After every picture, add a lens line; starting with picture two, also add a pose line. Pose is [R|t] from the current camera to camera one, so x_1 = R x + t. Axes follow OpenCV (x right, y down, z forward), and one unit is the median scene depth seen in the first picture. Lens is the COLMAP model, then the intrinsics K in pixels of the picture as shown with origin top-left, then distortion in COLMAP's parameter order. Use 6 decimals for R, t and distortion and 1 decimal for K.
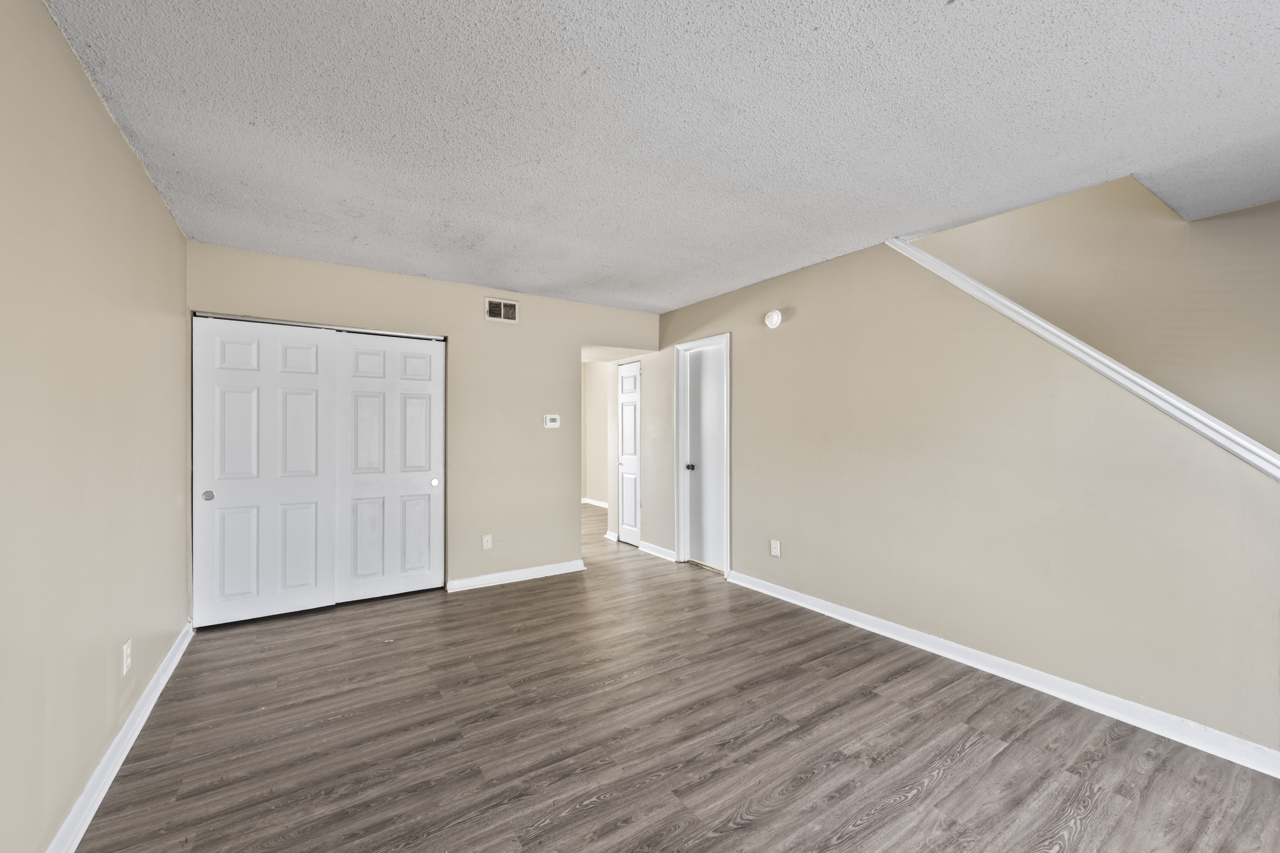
lens RADIAL K [[496.0, 0, 639.4], [0, 496.0, 423.0], [0, 0, 1]] dist [0.005519, -0.000783]
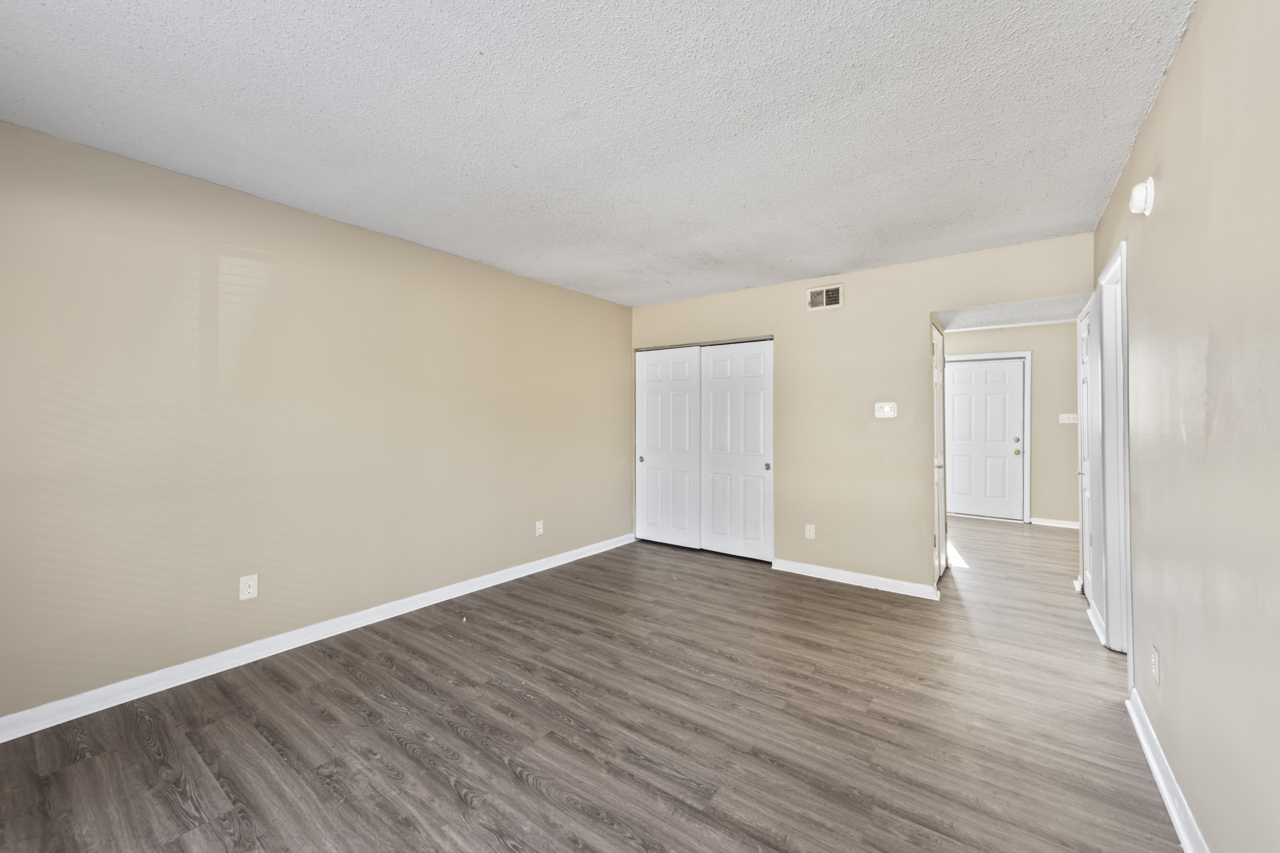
lens RADIAL K [[496.0, 0, 647.0], [0, 496.0, 416.4], [0, 0, 1]] dist [0.005519, -0.000783]
pose [[0.353632, -0.003466, -0.935378, 0.886024], [0.007753, 0.999970, -0.000774, 0.006214], [0.935352, -0.006979, 0.353648, 0.577516]]
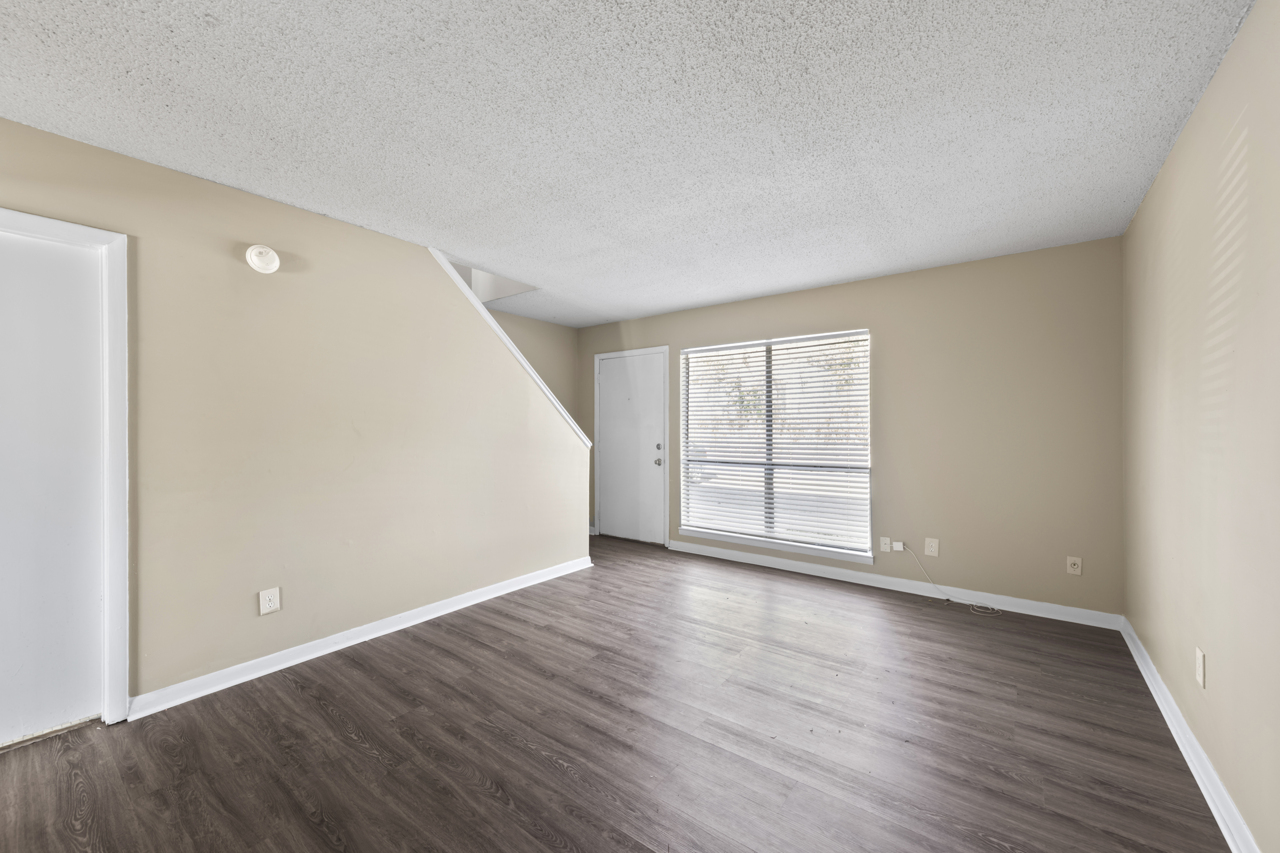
lens RADIAL K [[496.0, 0, 630.1], [0, 496.0, 430.7], [0, 0, 1]] dist [0.005519, -0.000783]
pose [[-0.309400, -0.010752, 0.950871, -0.830036], [-0.010510, 0.999914, 0.007887, 0.014605], [-0.950874, -0.007553, -0.309486, 1.185751]]
